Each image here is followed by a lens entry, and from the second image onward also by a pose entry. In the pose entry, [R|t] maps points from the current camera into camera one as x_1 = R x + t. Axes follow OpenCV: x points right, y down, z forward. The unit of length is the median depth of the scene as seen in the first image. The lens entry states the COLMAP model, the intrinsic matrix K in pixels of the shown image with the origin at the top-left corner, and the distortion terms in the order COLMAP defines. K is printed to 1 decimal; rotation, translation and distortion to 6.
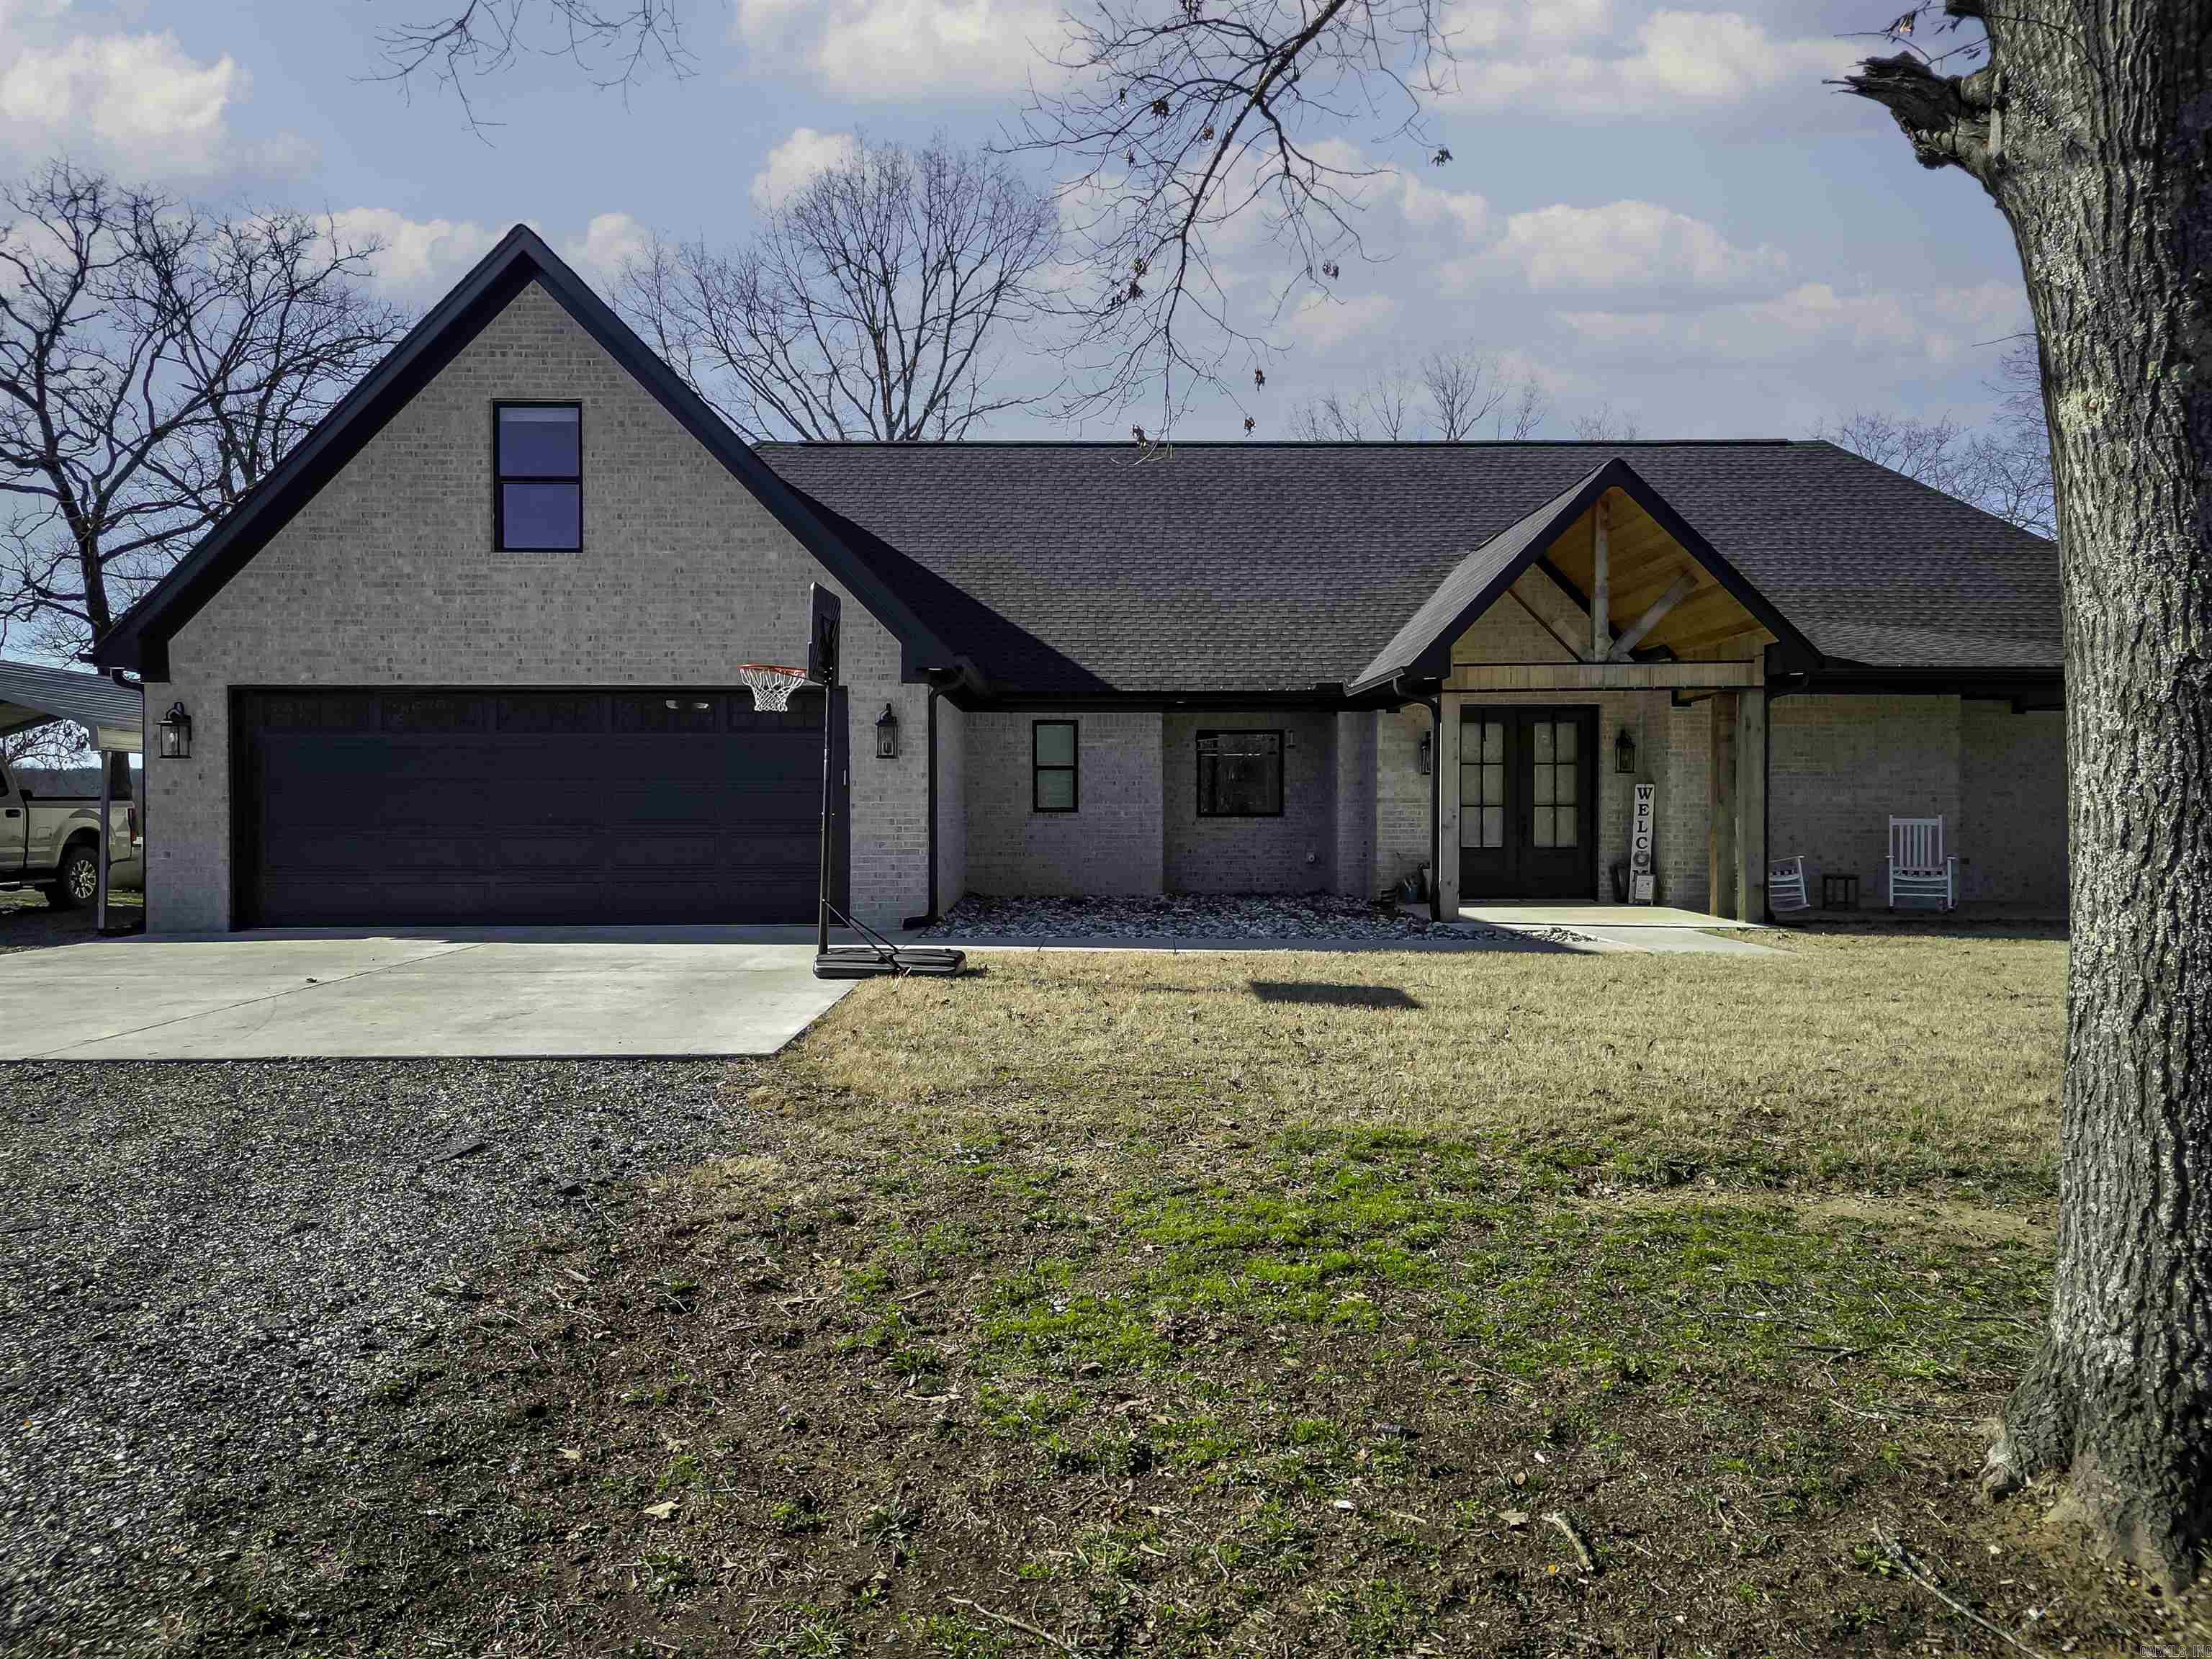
lens RADIAL K [[1690.0, 0, 1107.5], [0, 1690.0, 803.3], [0, 0, 1]] dist [-0.001571, -0.002570]
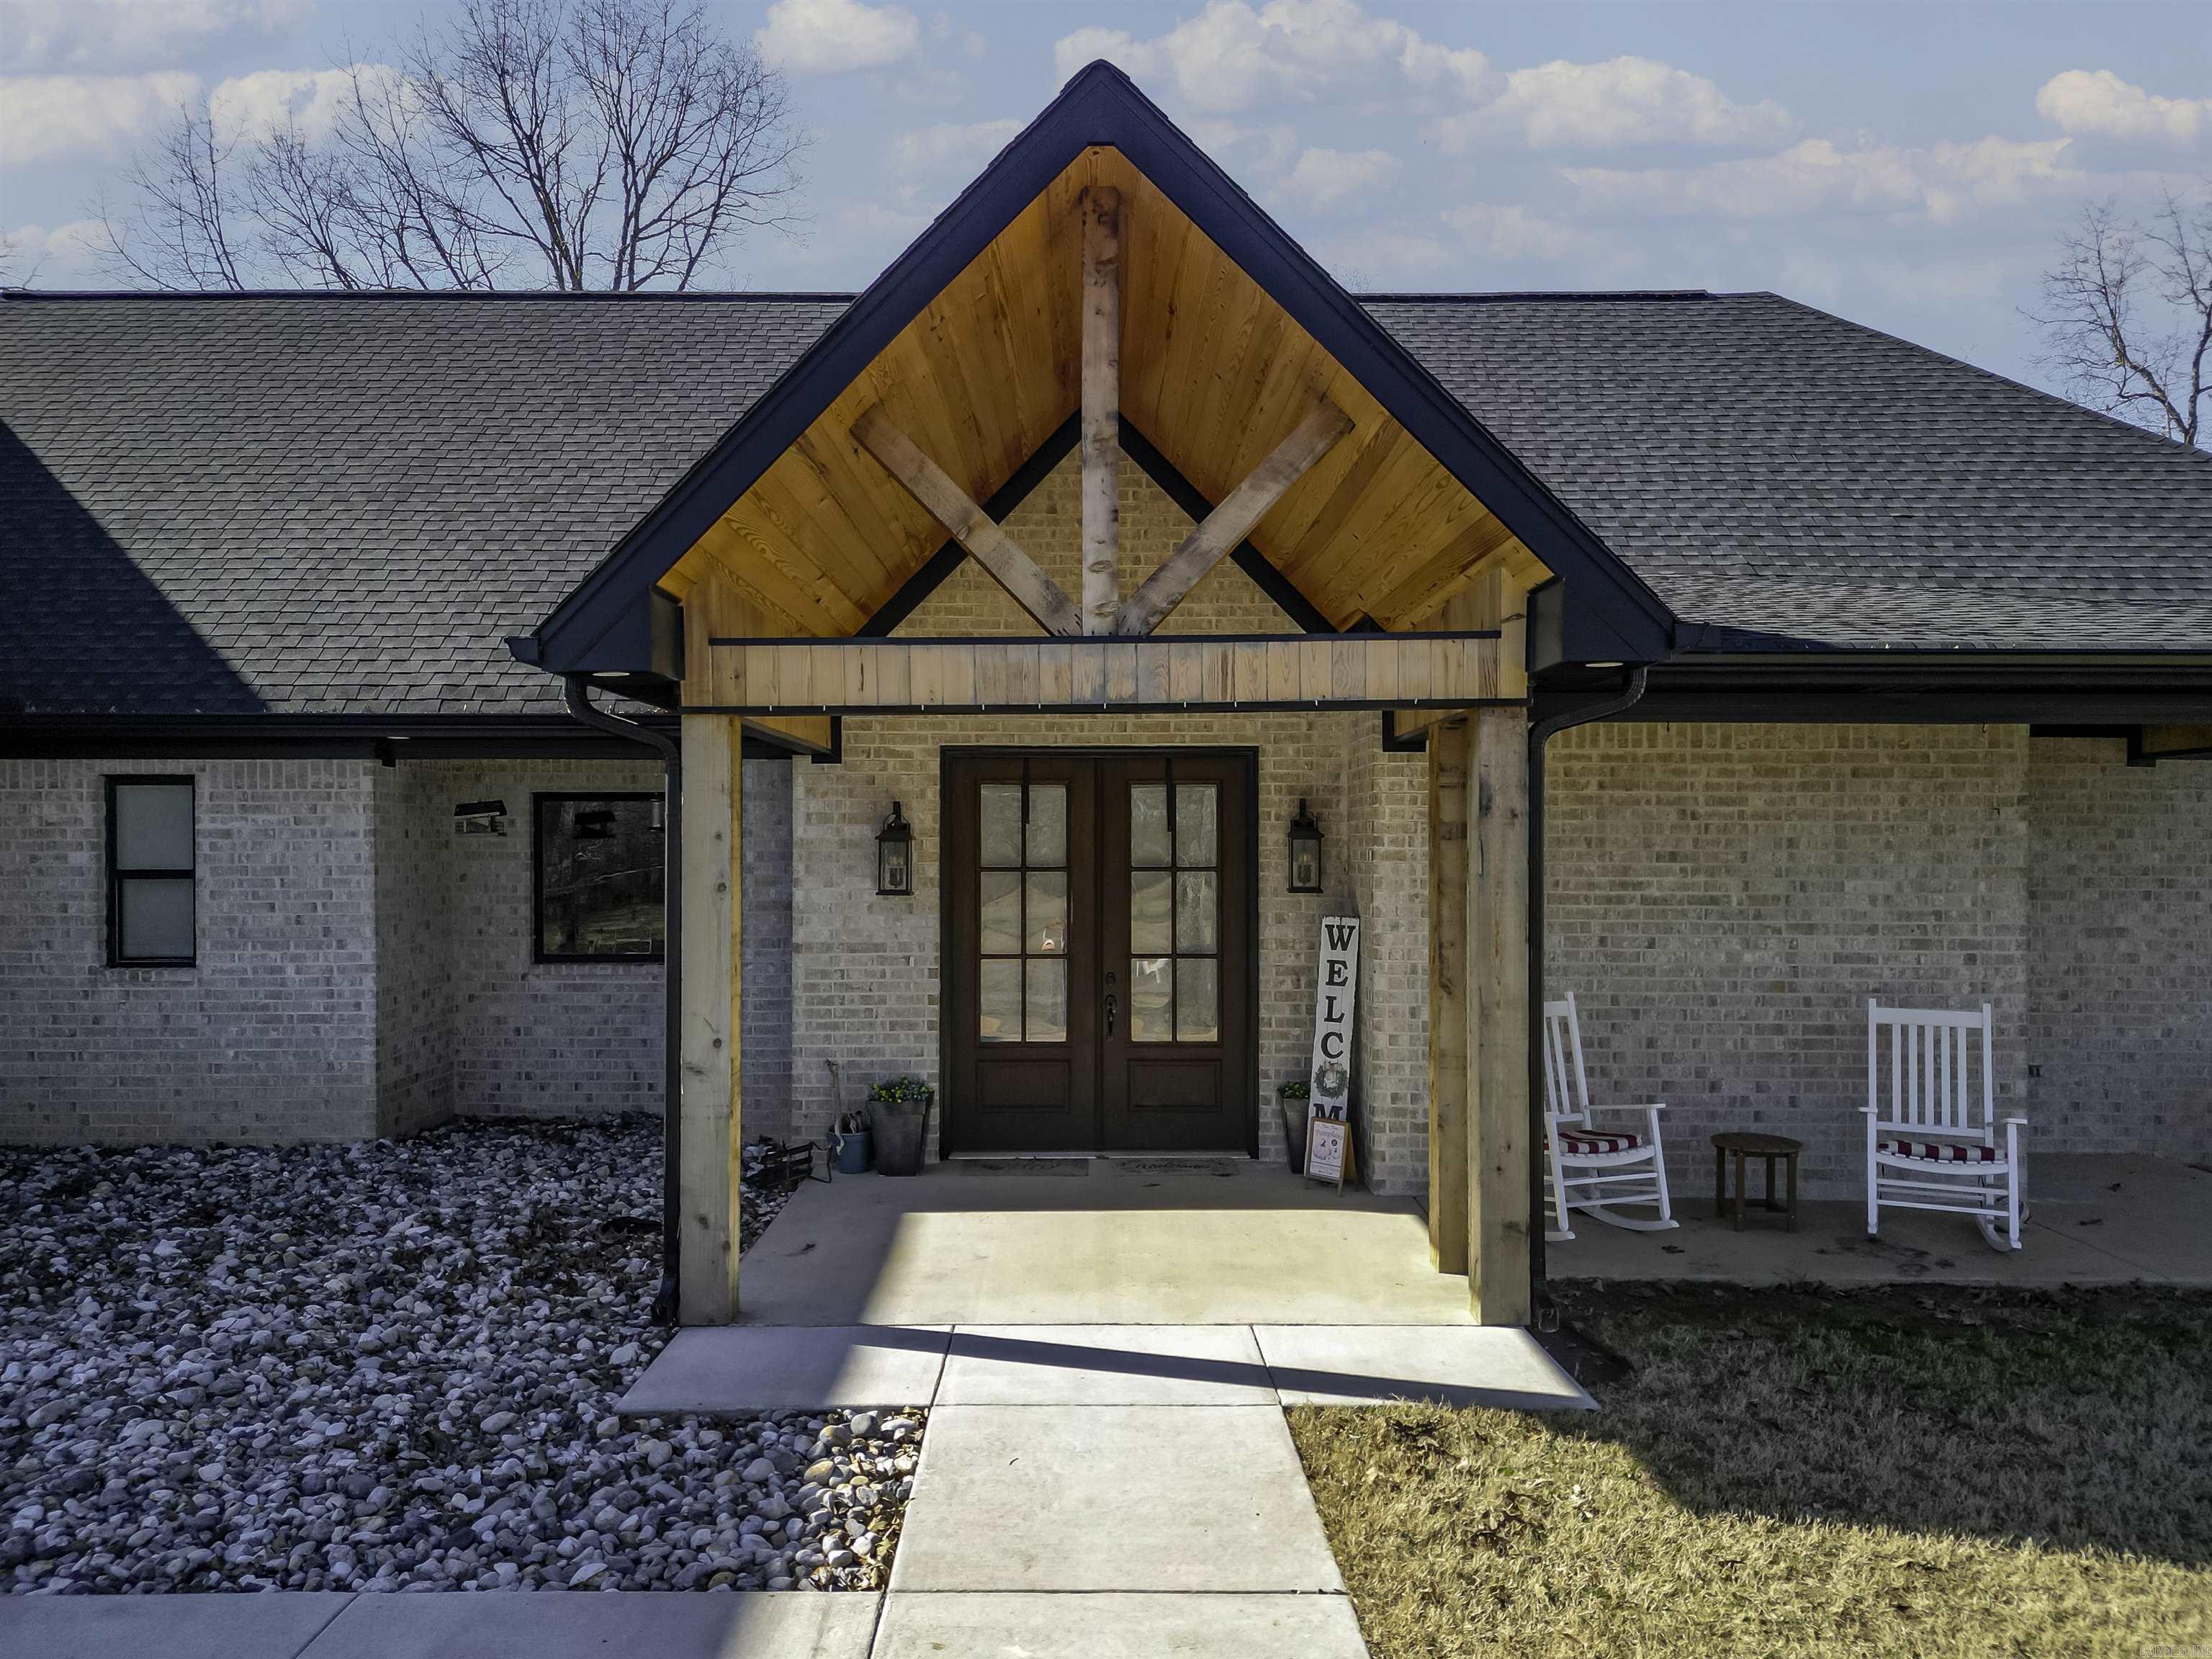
lens RADIAL K [[1681.5, 0, 1106.0], [0, 1681.5, 829.5], [0, 0, 1]] dist [0.009535, -0.000226]
pose [[0.999984, 0.001638, -0.005496, 0.256323], [-0.001669, 0.999983, -0.005558, -0.032901], [0.005487, 0.005567, 0.999969, 0.538461]]
